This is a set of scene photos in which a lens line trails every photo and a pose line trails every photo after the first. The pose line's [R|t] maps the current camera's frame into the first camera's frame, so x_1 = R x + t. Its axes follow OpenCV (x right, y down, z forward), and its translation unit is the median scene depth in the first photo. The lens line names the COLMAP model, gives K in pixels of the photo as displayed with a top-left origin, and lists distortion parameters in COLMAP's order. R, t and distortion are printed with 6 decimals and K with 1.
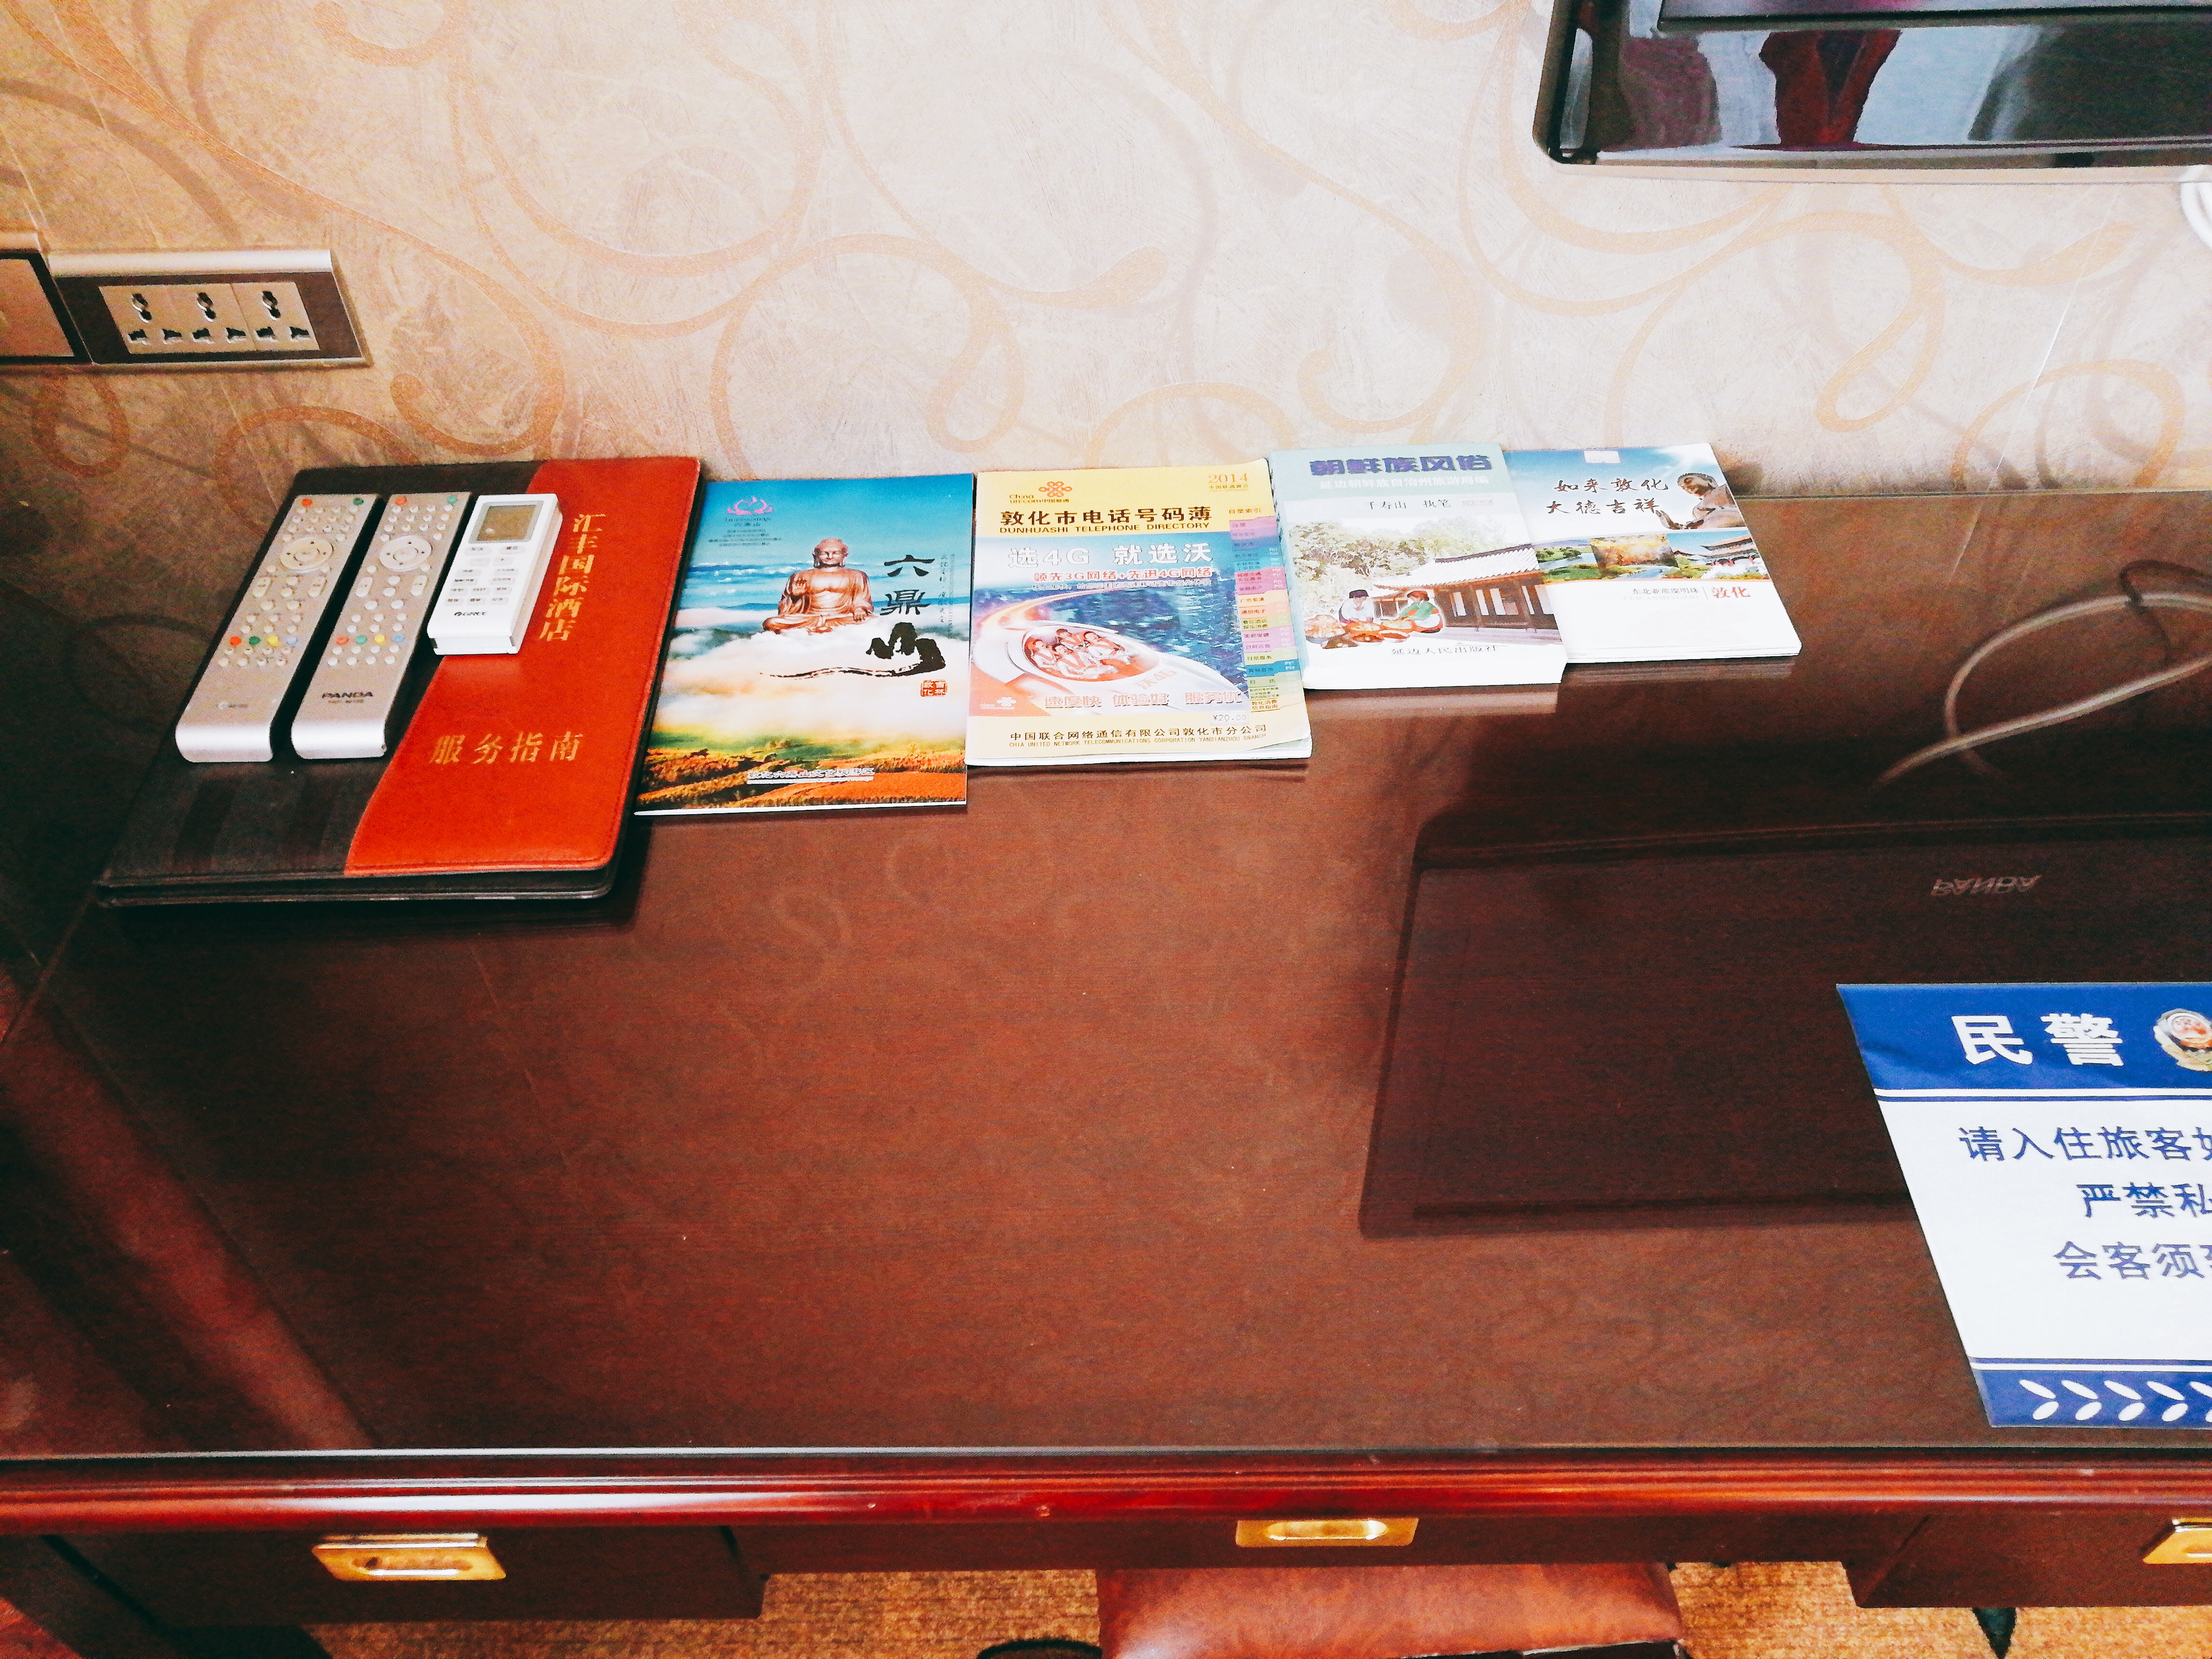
lens RADIAL K [[1716.9, 0, 1107.8], [0, 1716.9, 809.3], [0, 0, 1]] dist [-0.018338, 0.034033]
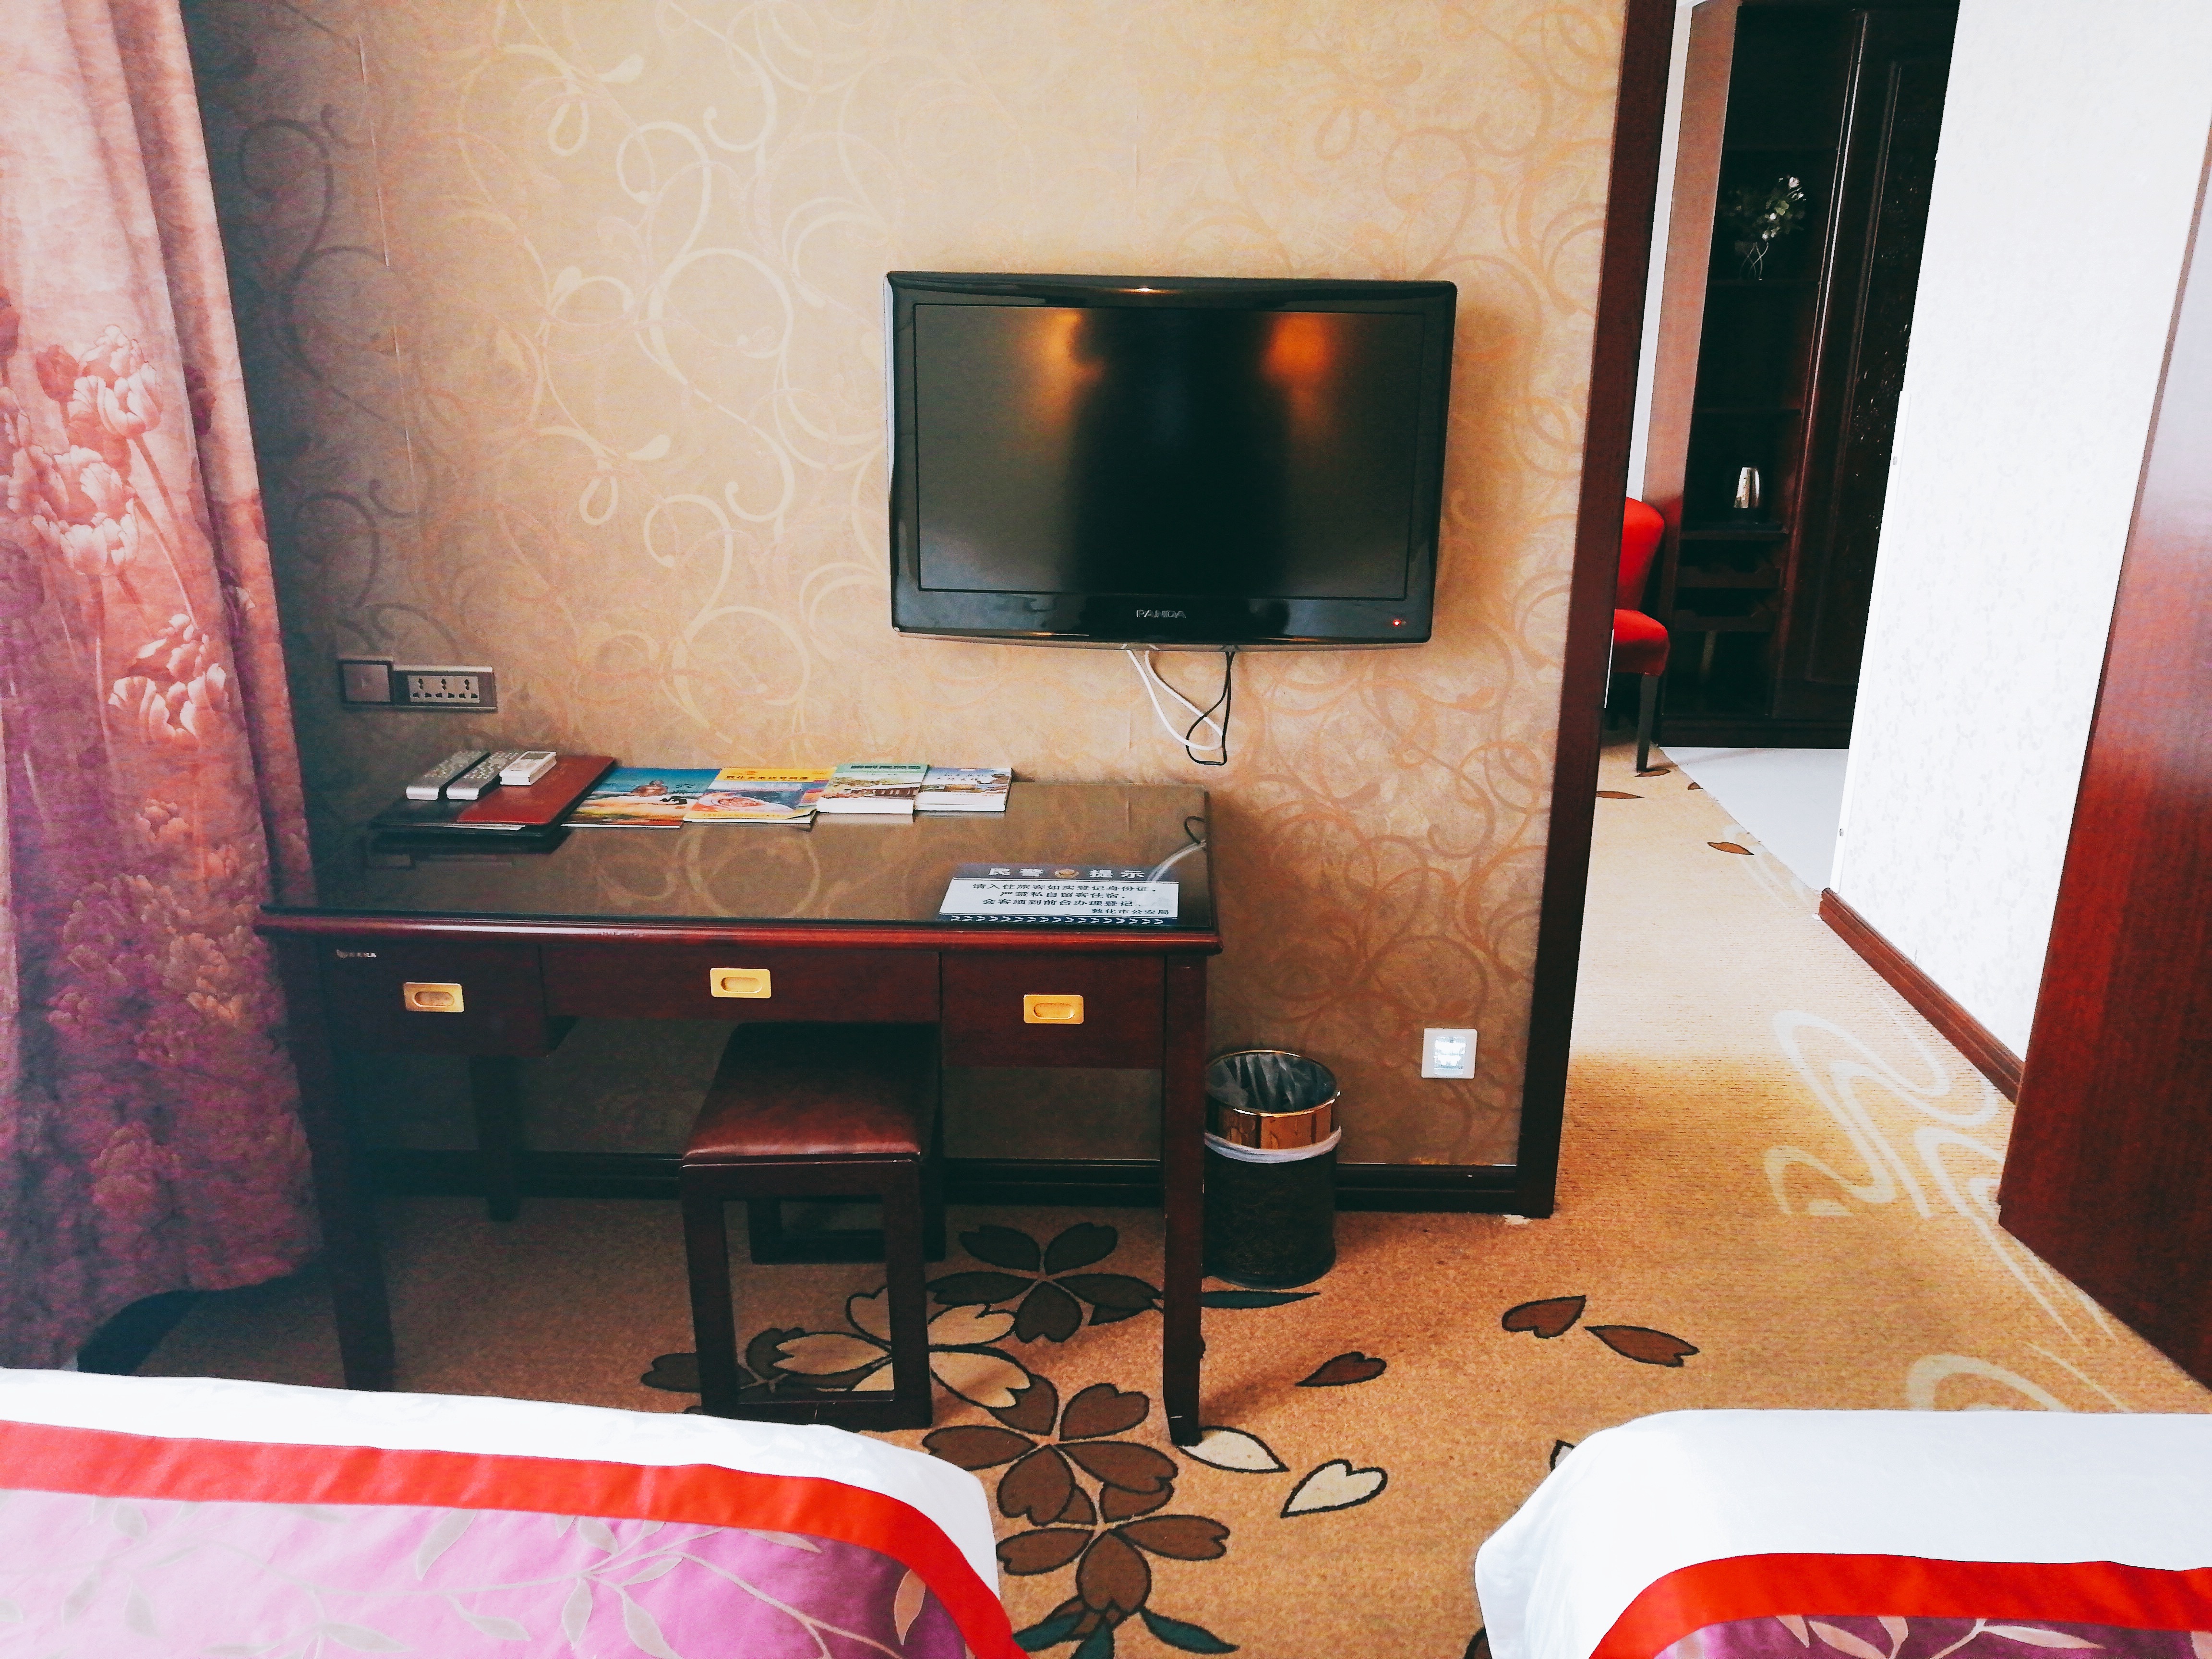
lens RADIAL K [[1716.9, 0, 1107.8], [0, 1716.9, 809.3], [0, 0, 1]] dist [-0.018338, 0.034033]
pose [[0.999067, 0.034839, -0.025540, 0.615388], [-0.042843, 0.874728, -0.482716, 1.161988], [0.005524, 0.483359, 0.875405, -1.303990]]
